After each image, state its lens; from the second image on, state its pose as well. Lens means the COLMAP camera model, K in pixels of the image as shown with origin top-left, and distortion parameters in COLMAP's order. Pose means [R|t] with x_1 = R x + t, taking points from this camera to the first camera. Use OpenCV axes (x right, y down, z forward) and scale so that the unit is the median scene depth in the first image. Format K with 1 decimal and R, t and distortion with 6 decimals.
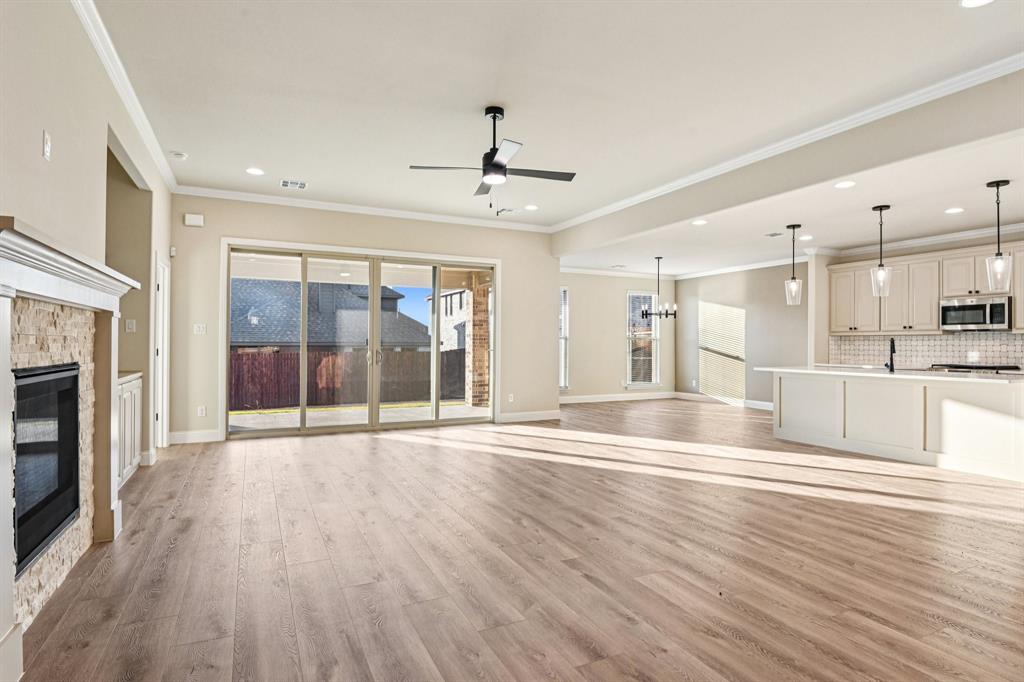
lens RADIAL K [[540.0, 0, 512.0], [0, 540.0, 341.0], [0, 0, 1]] dist [-0.002690, -0.000776]
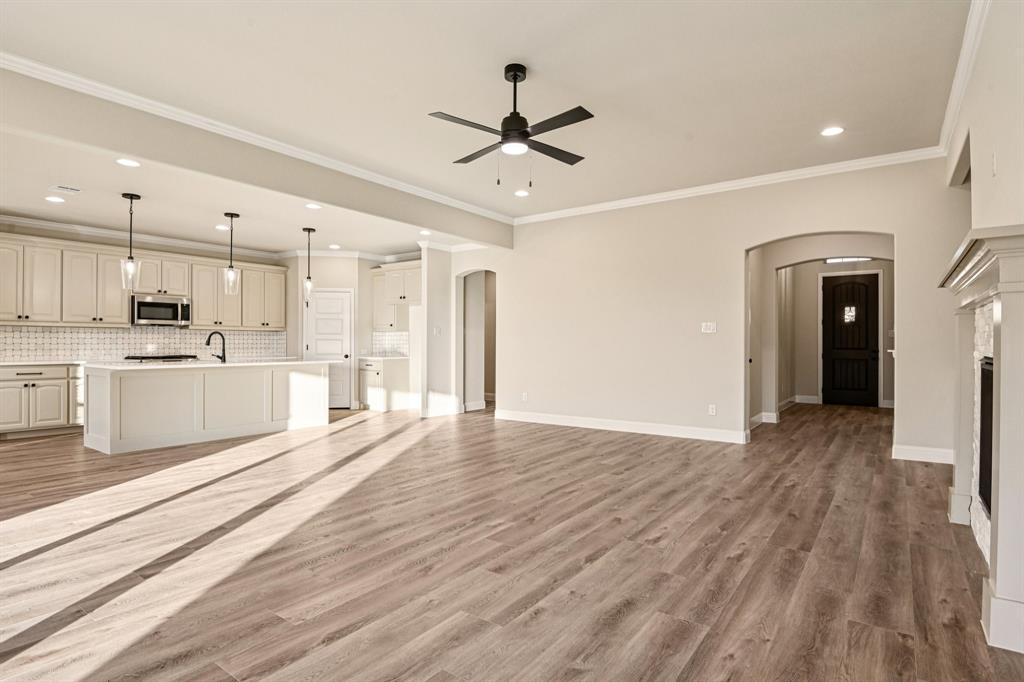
lens RADIAL K [[536.5, 0, 514.3], [0, 536.5, 344.1], [0, 0, 1]] dist [-0.002014, -0.016870]
pose [[-0.473758, -0.008315, 0.880616, -0.565111], [-0.009733, 0.999944, 0.004205, 0.009667], [-0.880601, -0.006579, -0.473813, 0.996506]]
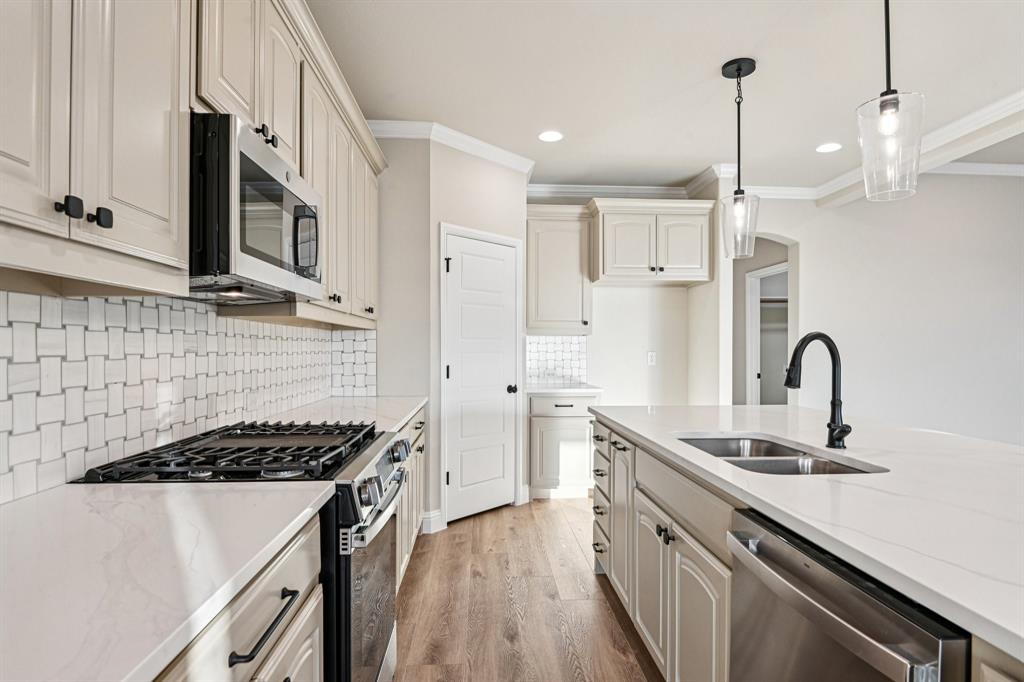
lens RADIAL K [[550.8, 0, 514.9], [0, 550.8, 348.5], [0, 0, 1]] dist [-0.013957, -0.001973]
pose [[-0.925955, -0.007166, 0.377566, 0.750403], [-0.008755, 0.999959, -0.002494, 0.005023], [-0.377533, -0.005615, -0.925979, 1.347156]]
